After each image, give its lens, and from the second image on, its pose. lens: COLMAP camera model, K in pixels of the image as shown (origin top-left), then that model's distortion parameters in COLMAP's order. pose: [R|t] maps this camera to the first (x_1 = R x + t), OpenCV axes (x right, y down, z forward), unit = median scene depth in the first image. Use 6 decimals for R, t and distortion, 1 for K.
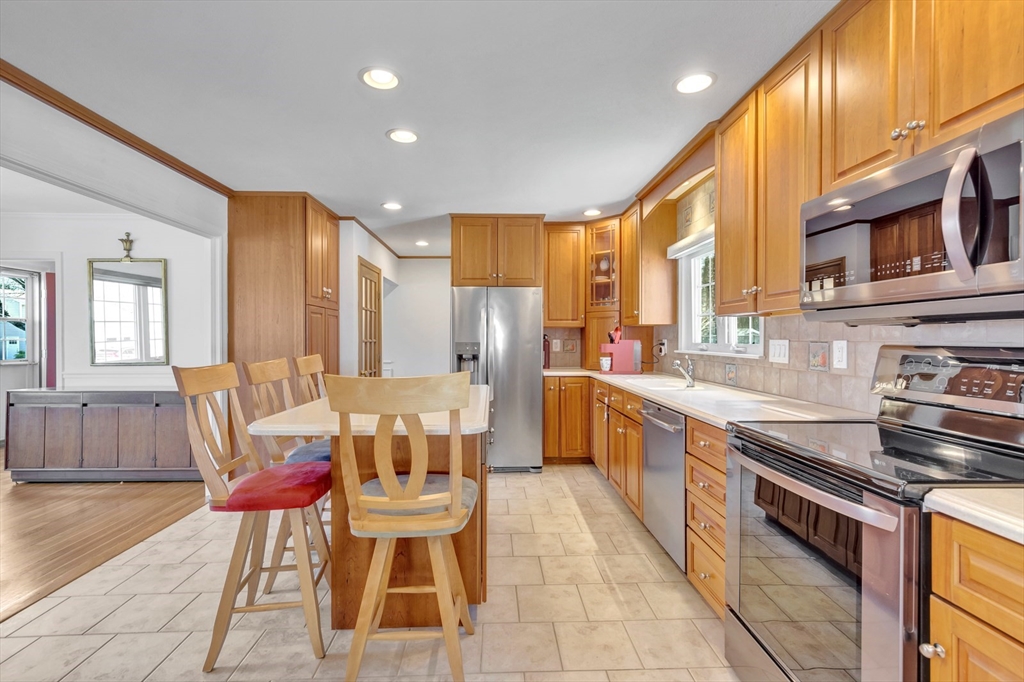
lens RADIAL K [[466.9, 0, 502.2], [0, 466.9, 341.6], [0, 0, 1]] dist [0.000250, 0.000632]
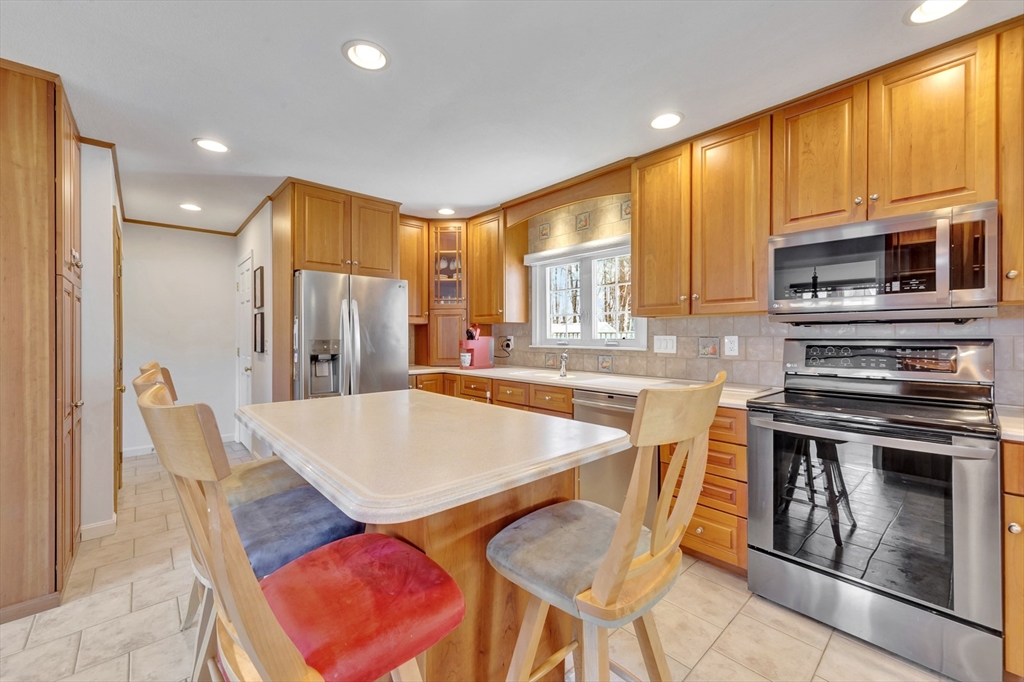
lens RADIAL K [[411.0, 0, 511.7], [0, 411.0, 336.0], [0, 0, 1]] dist [0.002642, -0.000398]
pose [[0.756167, -0.000760, 0.654378, -0.330119], [0.005435, 0.999972, -0.005119, 0.000362], [-0.654356, 0.007427, 0.756150, 0.265462]]
